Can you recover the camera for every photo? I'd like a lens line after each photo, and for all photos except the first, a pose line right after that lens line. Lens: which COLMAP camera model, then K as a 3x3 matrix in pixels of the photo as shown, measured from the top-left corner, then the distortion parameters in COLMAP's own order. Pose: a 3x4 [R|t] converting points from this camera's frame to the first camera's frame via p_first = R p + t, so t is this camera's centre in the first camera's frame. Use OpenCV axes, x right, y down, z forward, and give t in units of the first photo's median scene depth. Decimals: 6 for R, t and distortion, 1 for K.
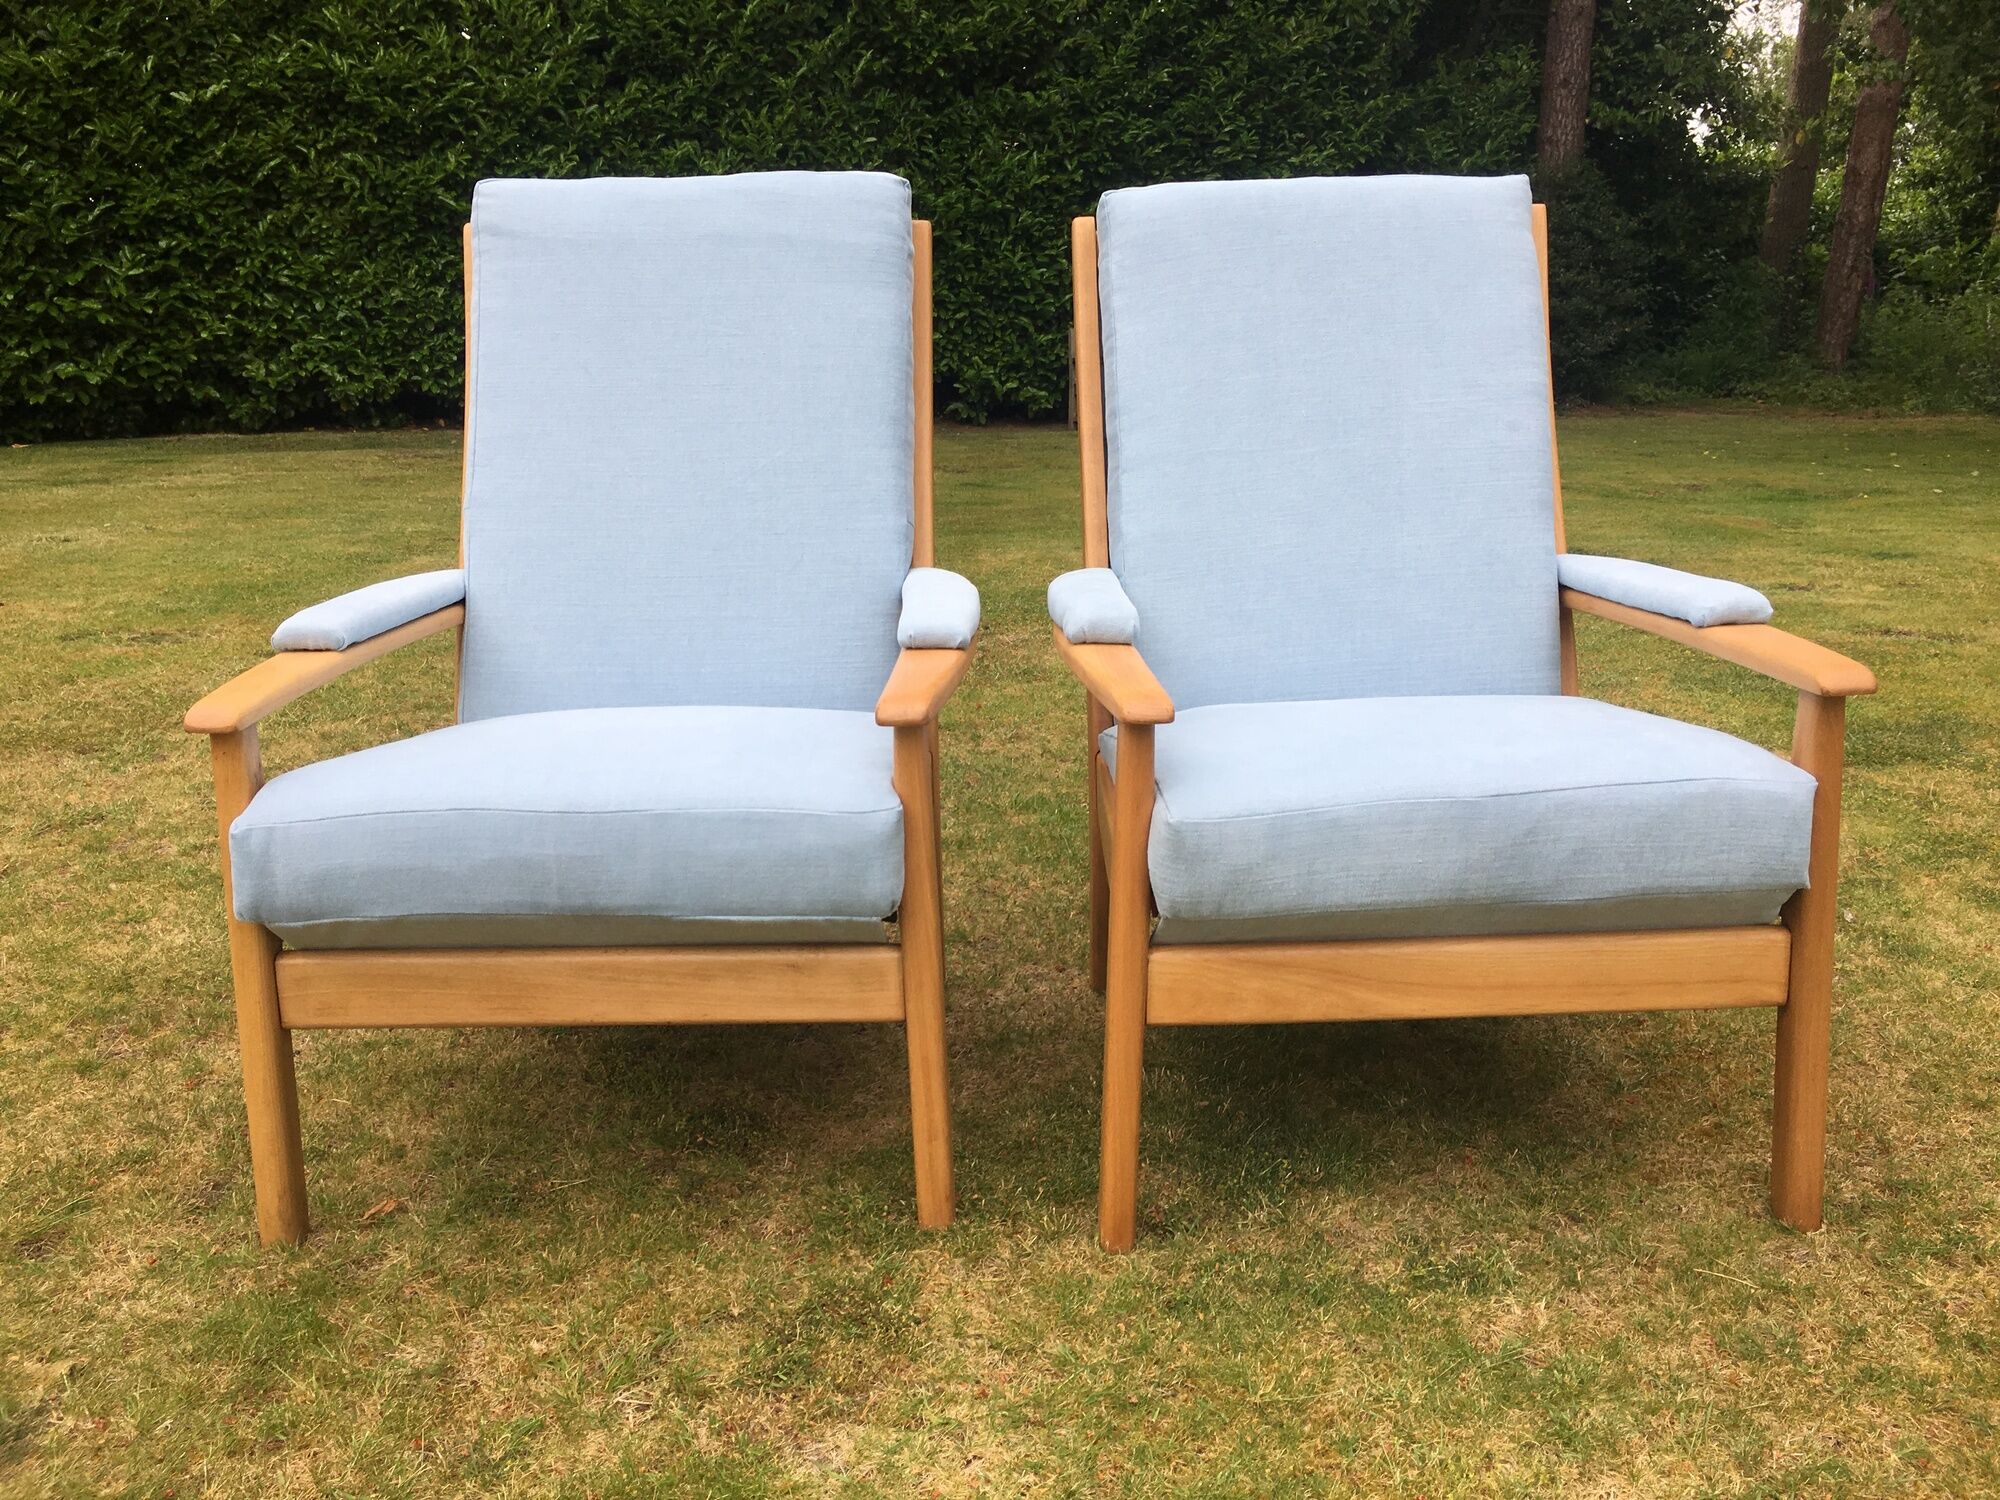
lens RADIAL K [[1671.9, 0, 998.4], [0, 1671.9, 752.7], [0, 0, 1]] dist [0.077796, -0.087474]
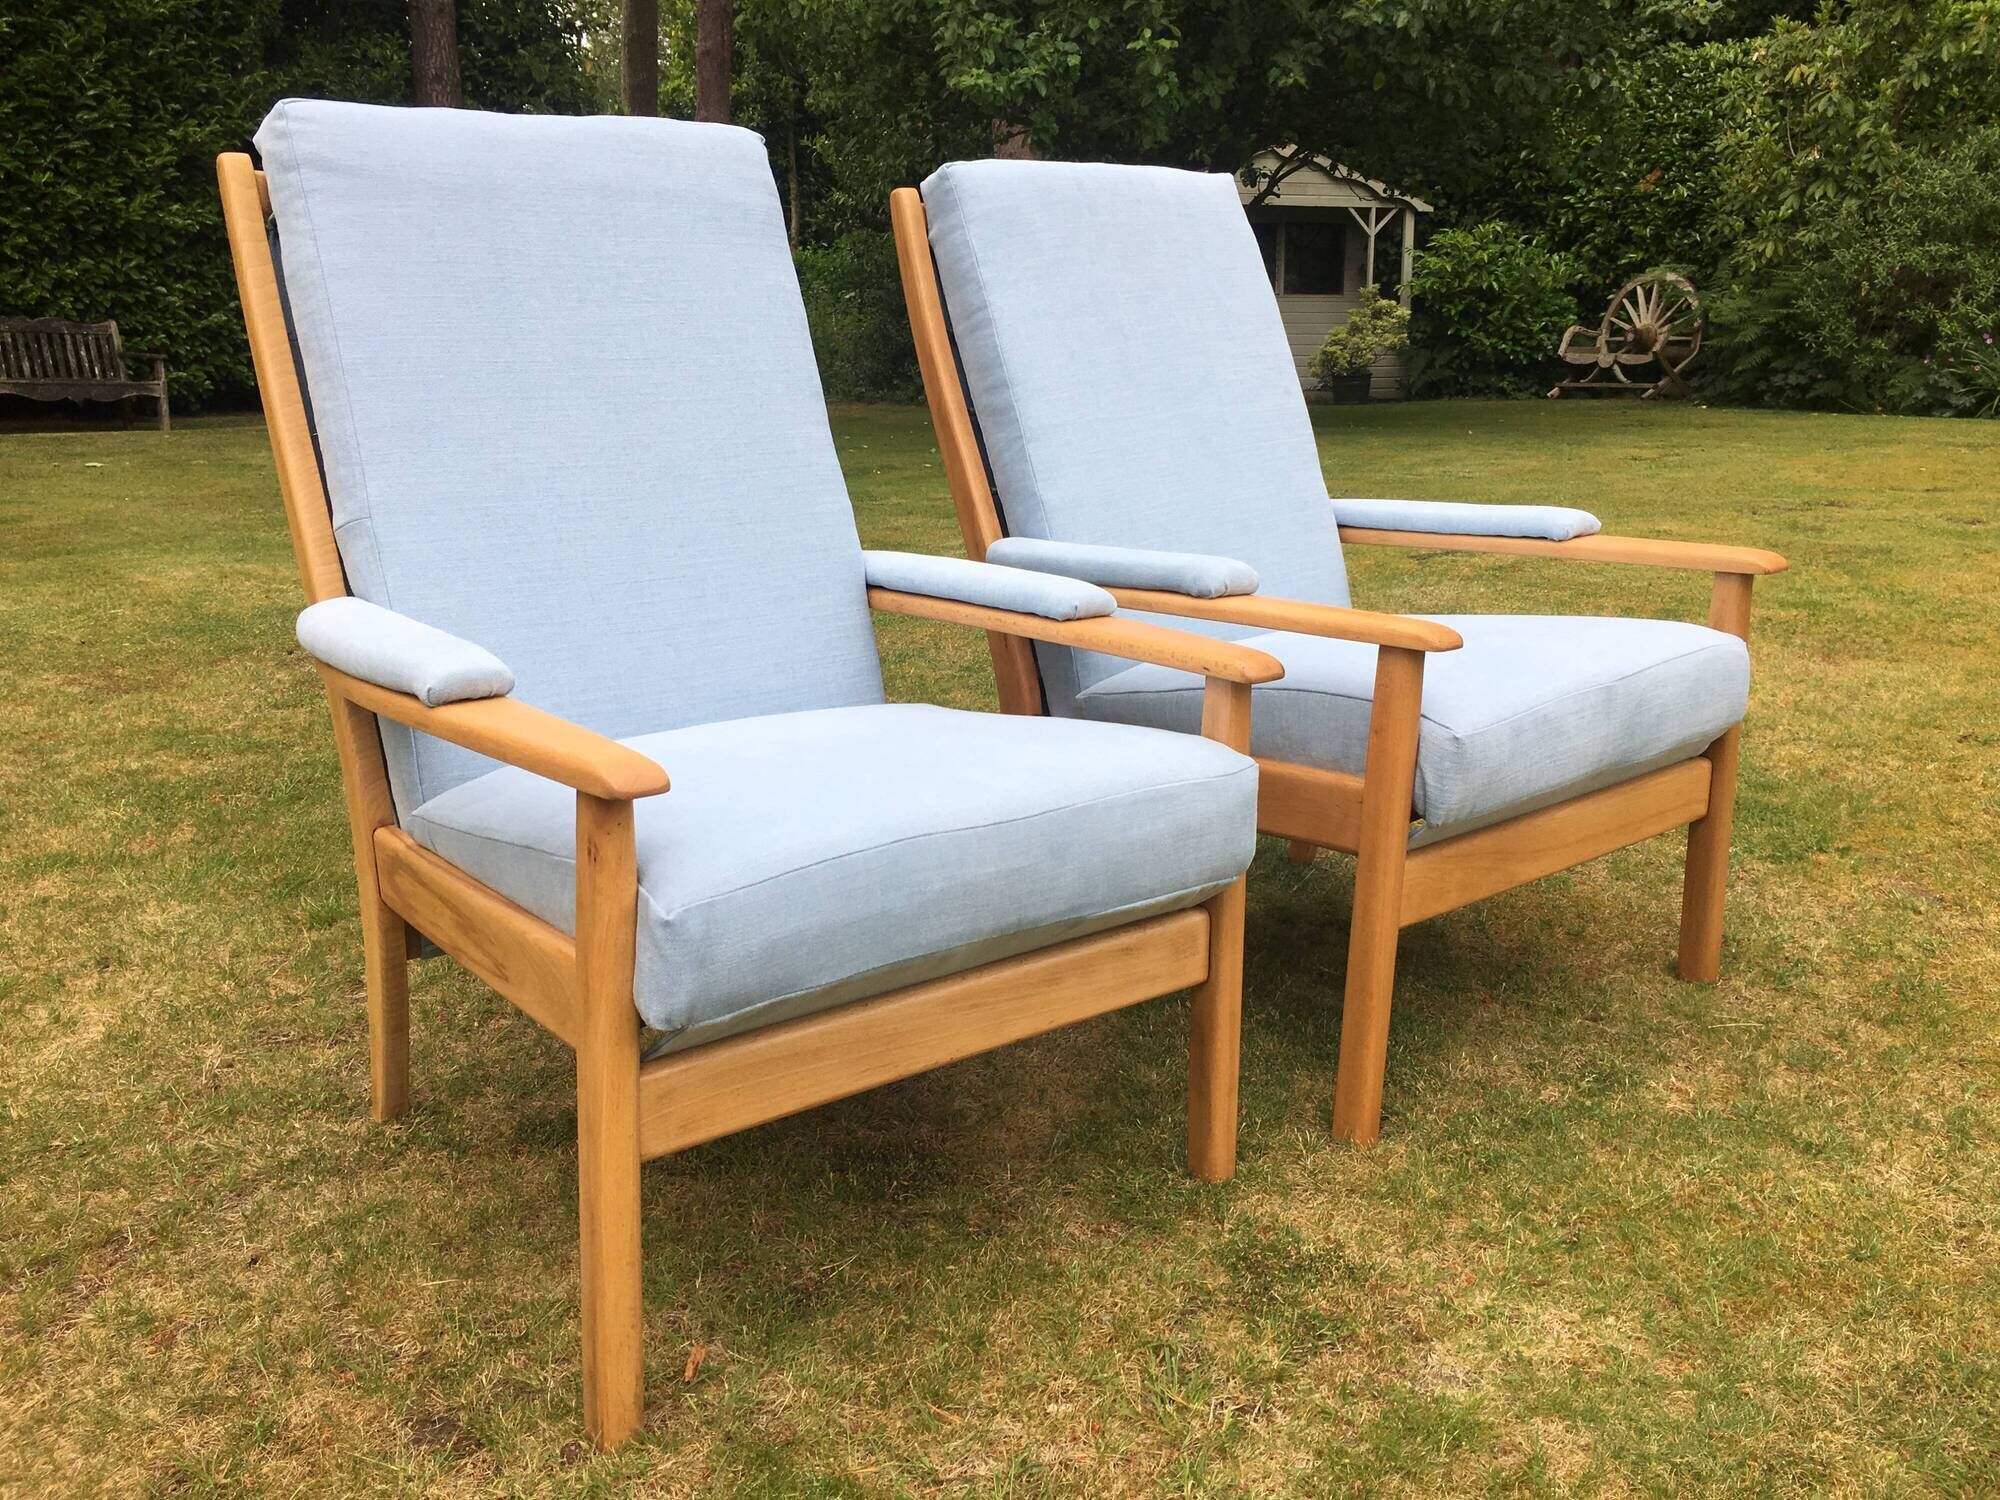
lens RADIAL K [[1670.9, 0, 994.1], [0, 1670.9, 750.1], [0, 0, 1]] dist [0.076830, -0.086946]
pose [[0.796695, -0.143331, 0.587140, -0.567380], [0.143253, 0.988572, 0.046946, -0.033314], [-0.587159, 0.046708, 0.808123, 0.198866]]
